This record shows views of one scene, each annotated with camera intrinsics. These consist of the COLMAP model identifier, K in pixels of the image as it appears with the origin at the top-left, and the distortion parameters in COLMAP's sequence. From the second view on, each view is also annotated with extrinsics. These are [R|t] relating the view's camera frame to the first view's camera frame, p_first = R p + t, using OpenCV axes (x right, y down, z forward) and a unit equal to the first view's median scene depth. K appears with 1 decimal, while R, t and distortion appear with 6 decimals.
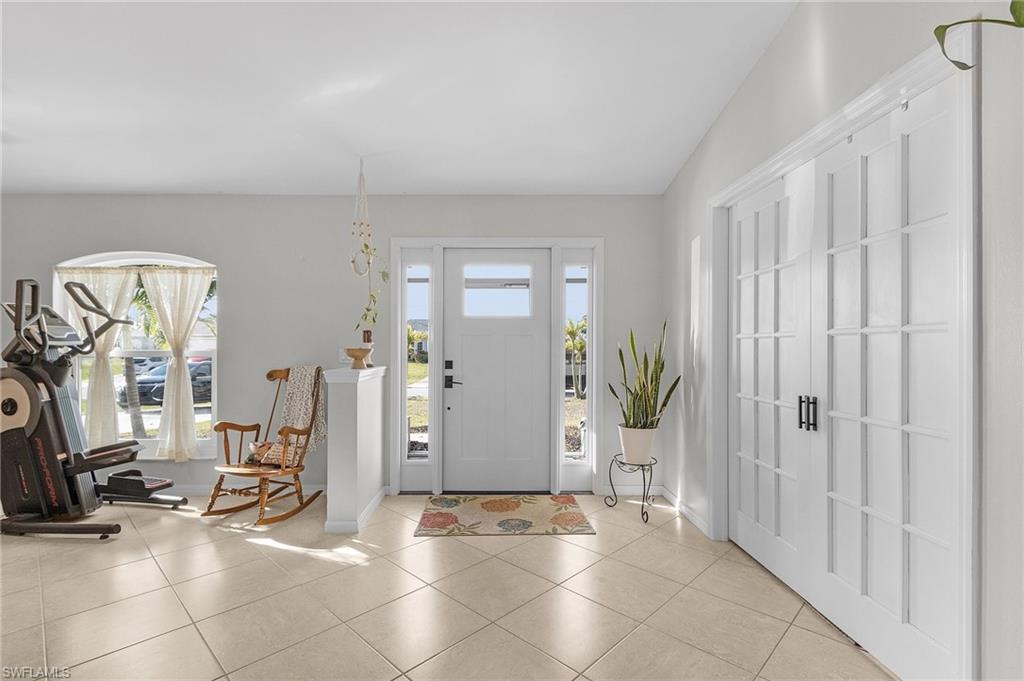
lens RADIAL K [[477.9, 0, 503.4], [0, 477.9, 345.2], [0, 0, 1]] dist [0.005072, -0.002060]
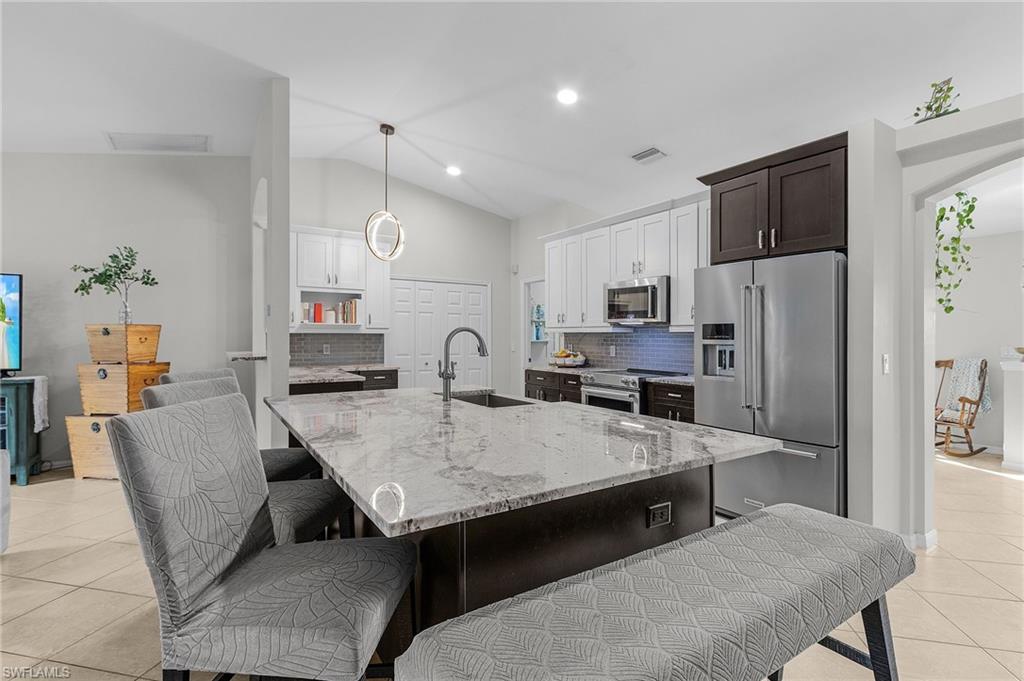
lens RADIAL K [[477.9, 0, 503.8], [0, 477.9, 341.1], [0, 0, 1]] dist [0.005072, -0.002060]
pose [[0.524389, 0.000850, -0.851478, 0.084118], [0.004994, 0.999979, 0.004074, -0.024837], [0.851464, -0.006389, 0.524374, -1.027678]]
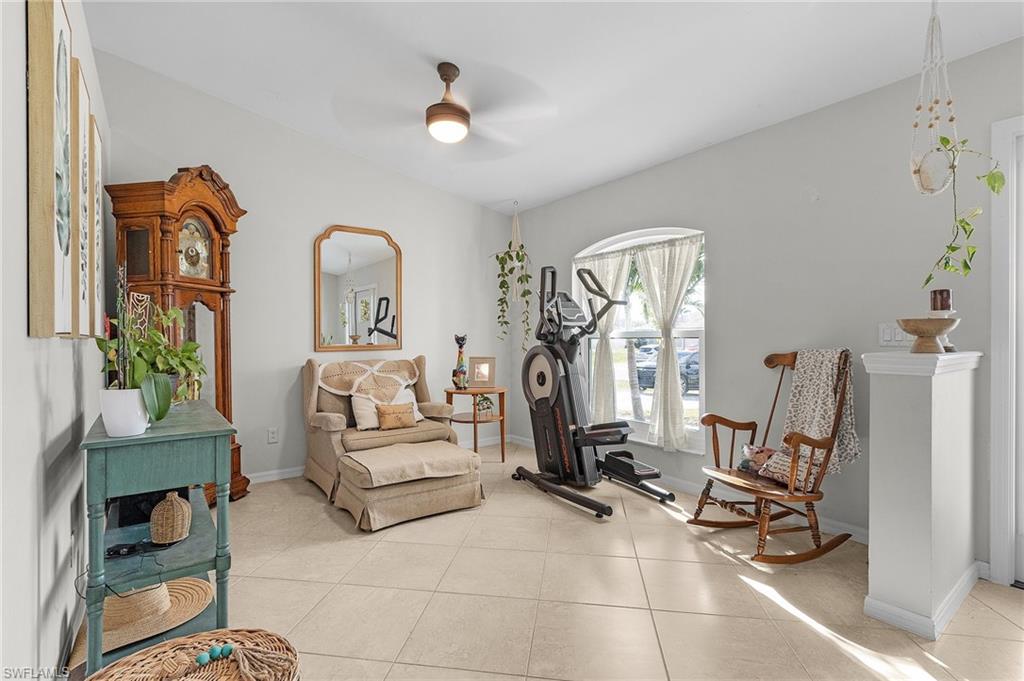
lens RADIAL K [[477.9, 0, 503.9], [0, 477.9, 342.1], [0, 0, 1]] dist [0.005072, -0.002060]
pose [[0.586049, 0.003559, -0.810268, -0.129164], [0.005535, 0.999949, 0.008395, 0.027239], [0.810257, -0.009404, 0.586000, 0.230552]]
